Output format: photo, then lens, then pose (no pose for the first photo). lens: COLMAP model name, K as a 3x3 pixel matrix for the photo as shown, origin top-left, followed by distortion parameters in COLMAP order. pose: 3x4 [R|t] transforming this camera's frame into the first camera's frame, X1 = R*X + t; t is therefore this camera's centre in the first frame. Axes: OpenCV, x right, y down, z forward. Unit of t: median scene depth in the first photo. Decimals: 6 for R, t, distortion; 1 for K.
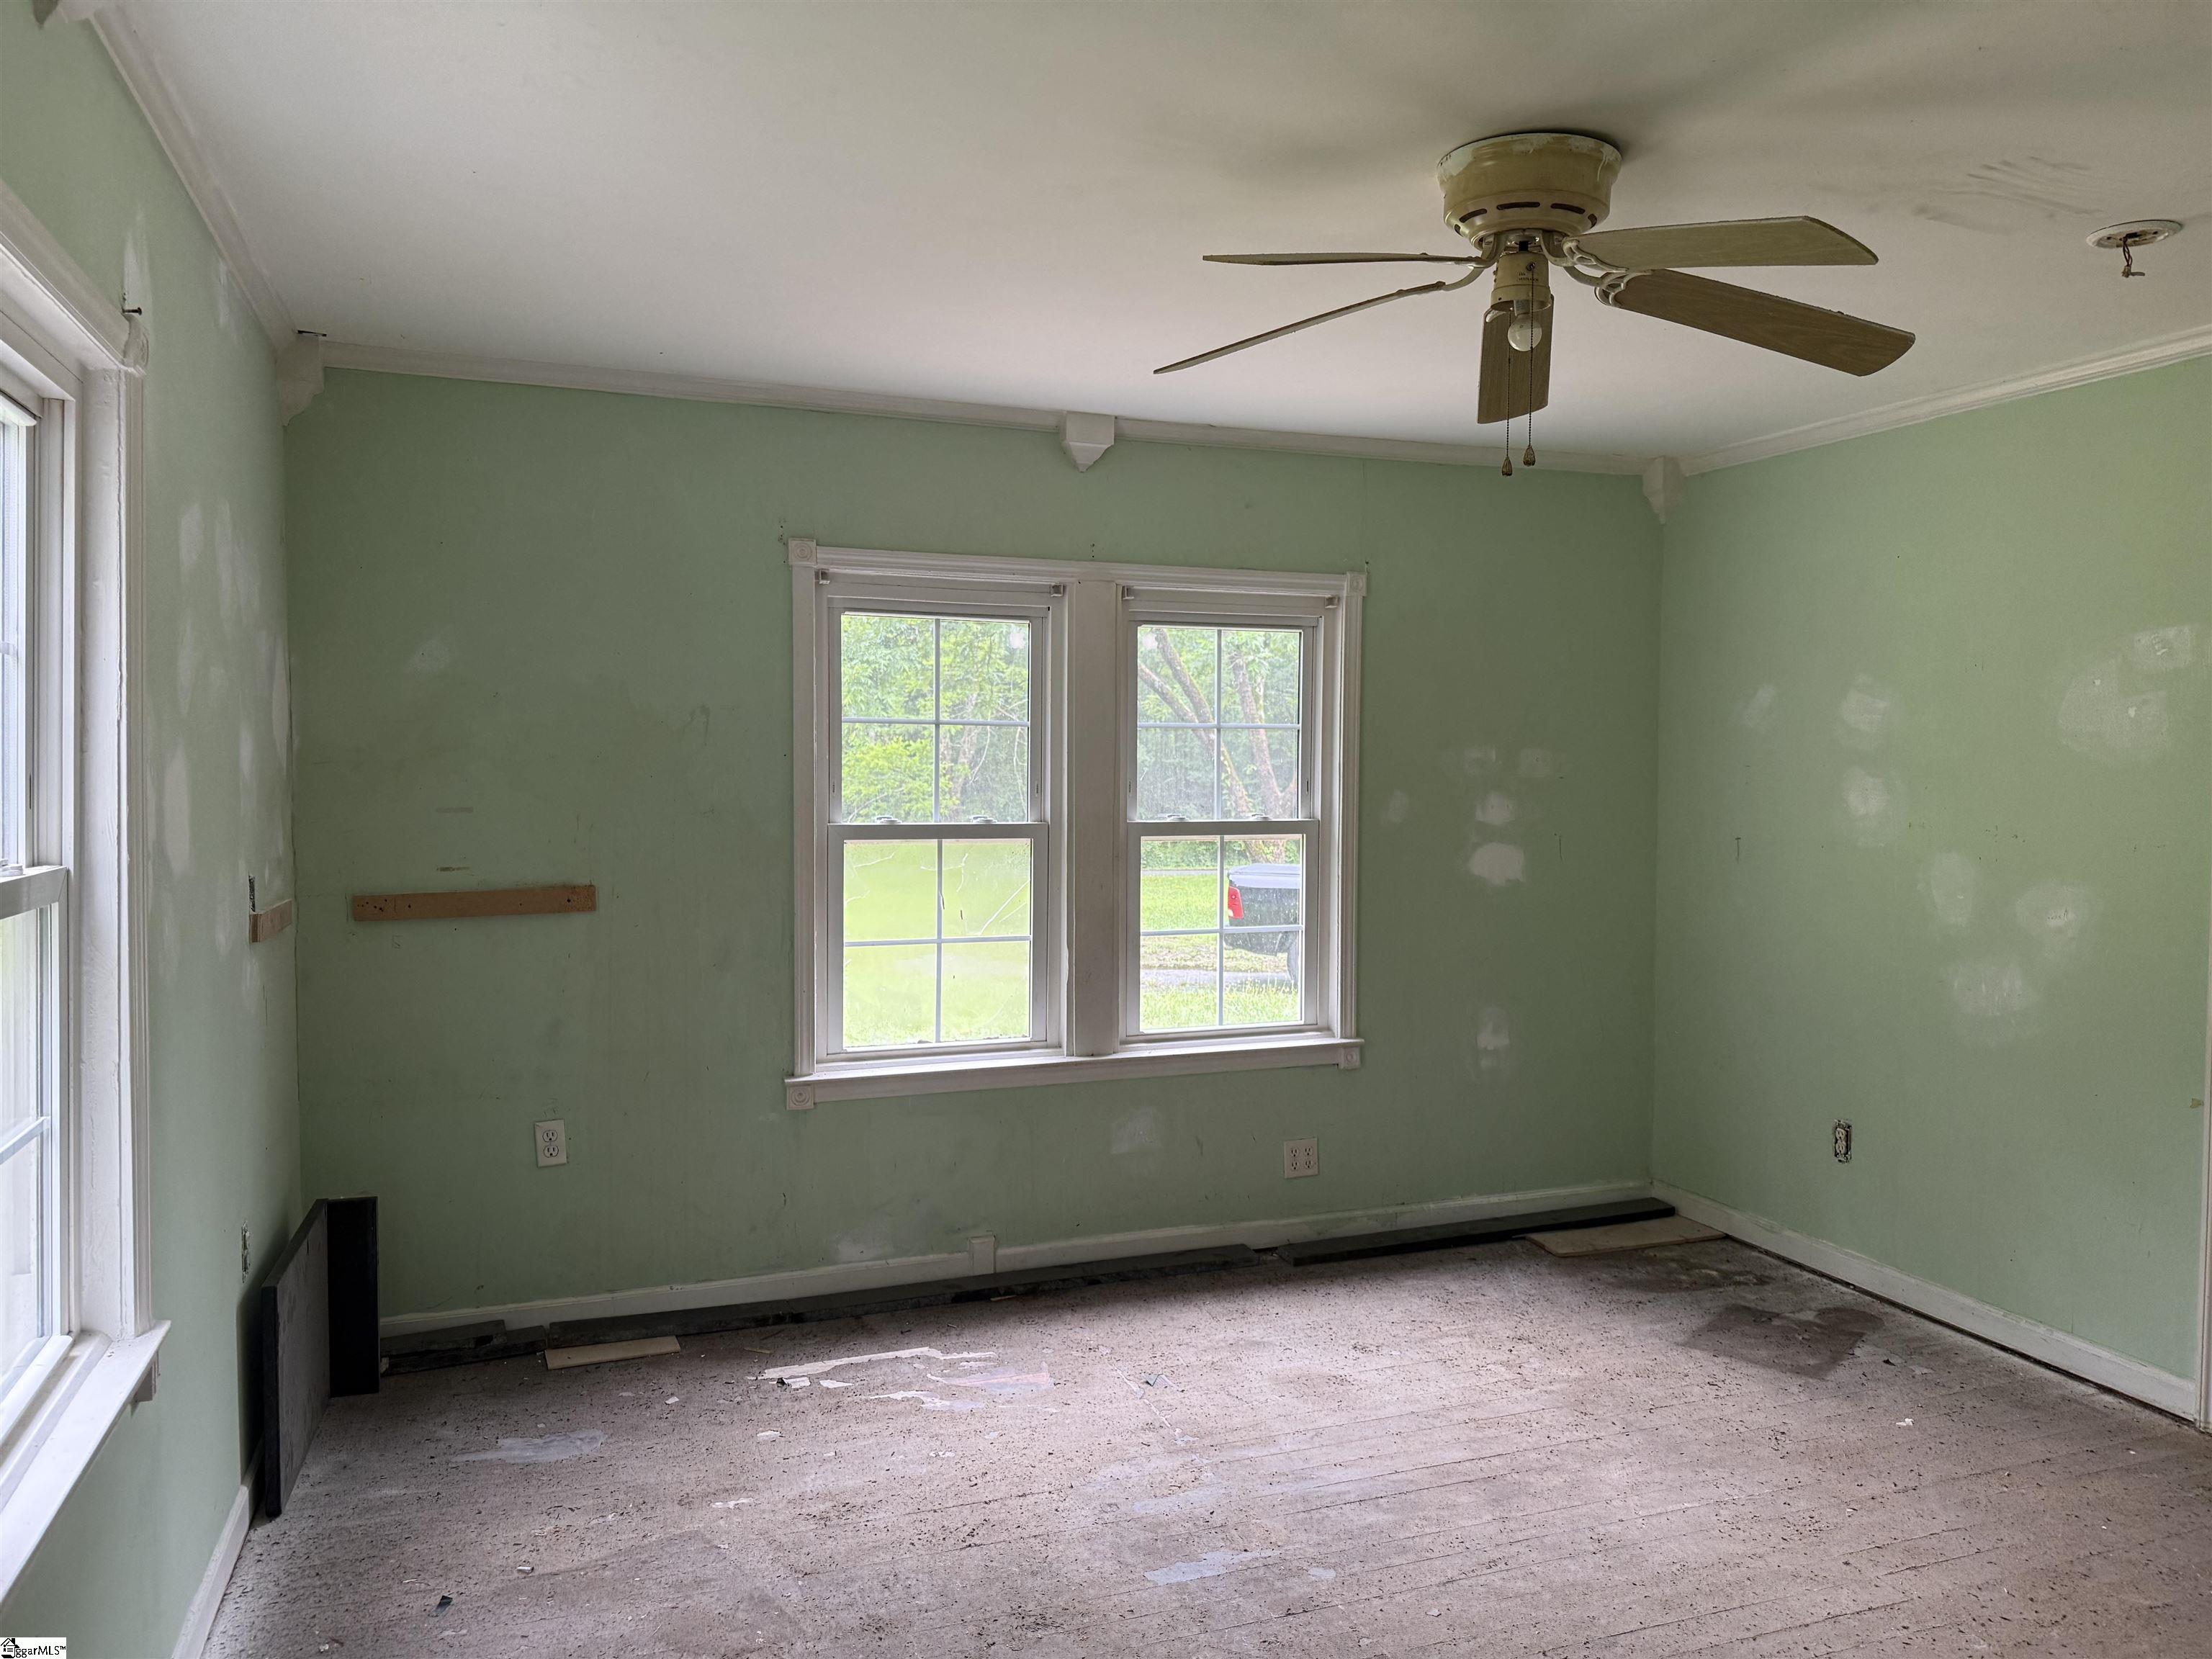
lens RADIAL K [[1572.7, 0, 1104.8], [0, 1572.7, 828.7], [0, 0, 1]] dist [0.000155, 0.000067]
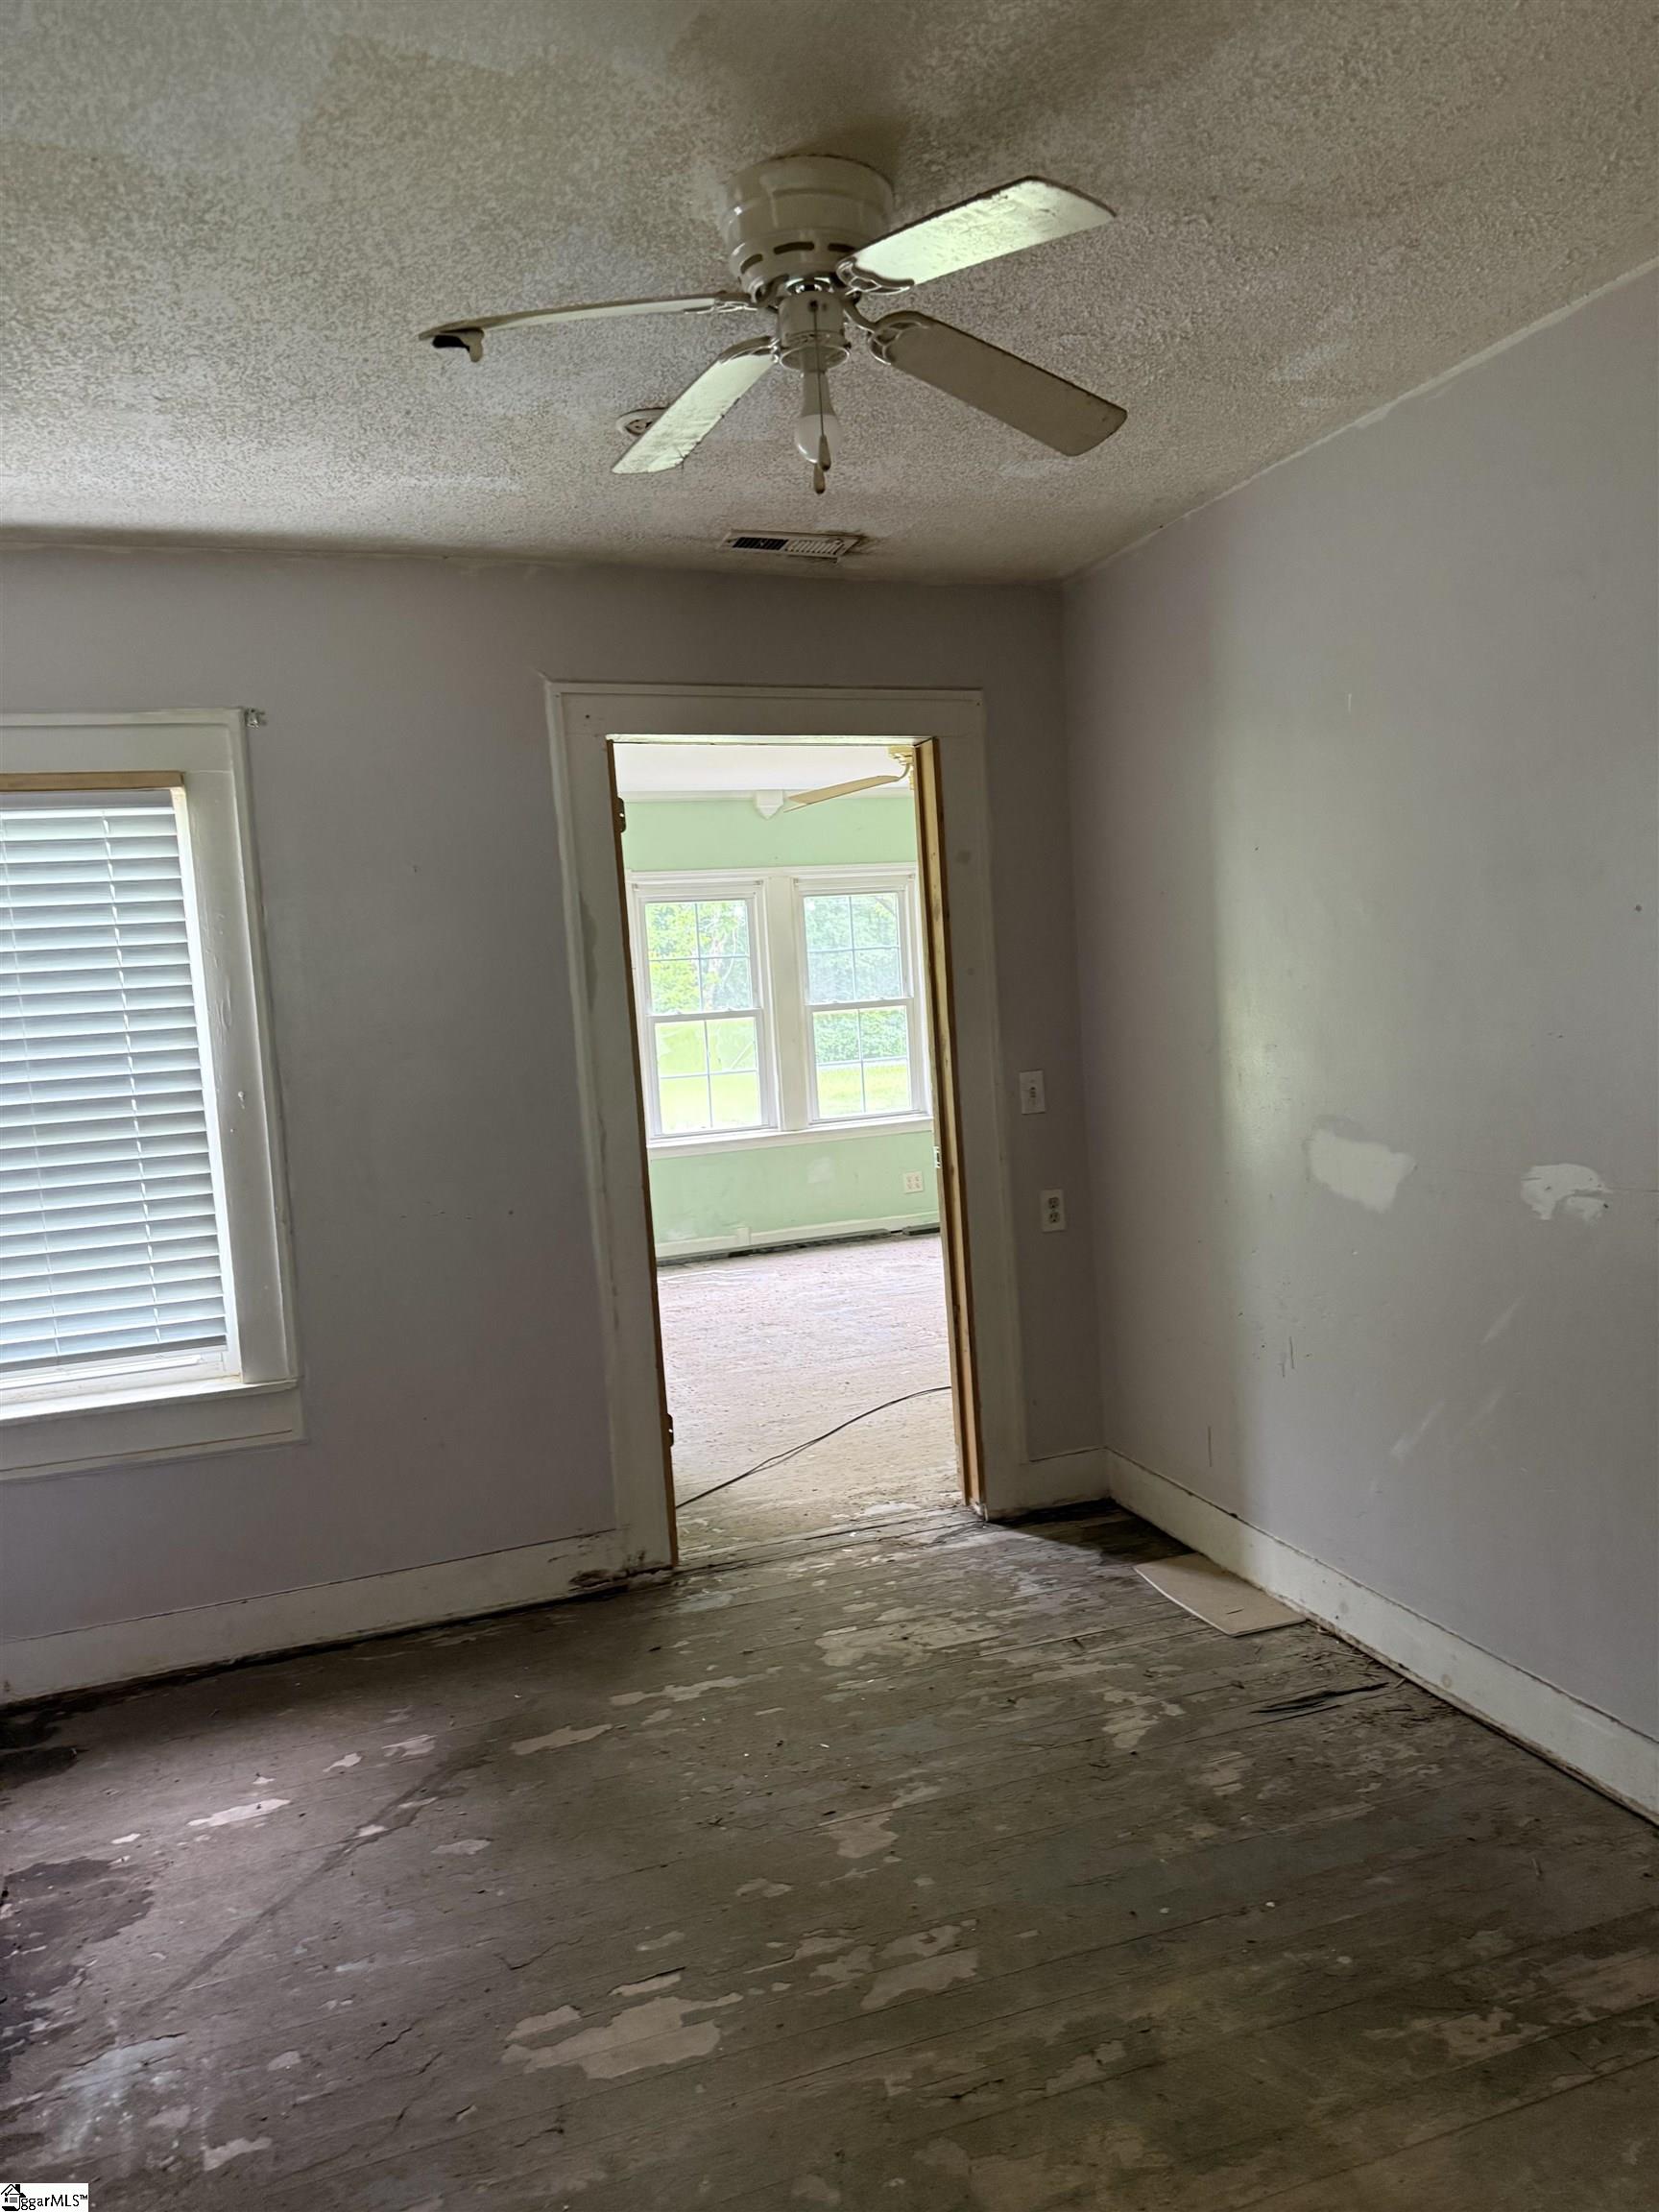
lens RADIAL K [[1572.7, 0, 827.9], [0, 1572.7, 1102.1], [0, 0, 1]] dist [0.000155, 0.000067]
pose [[0.997524, -0.064589, -0.027820, 0.085252], [0.064705, 0.997899, 0.003292, 0.107116], [0.027549, -0.005084, 0.999608, -0.859285]]
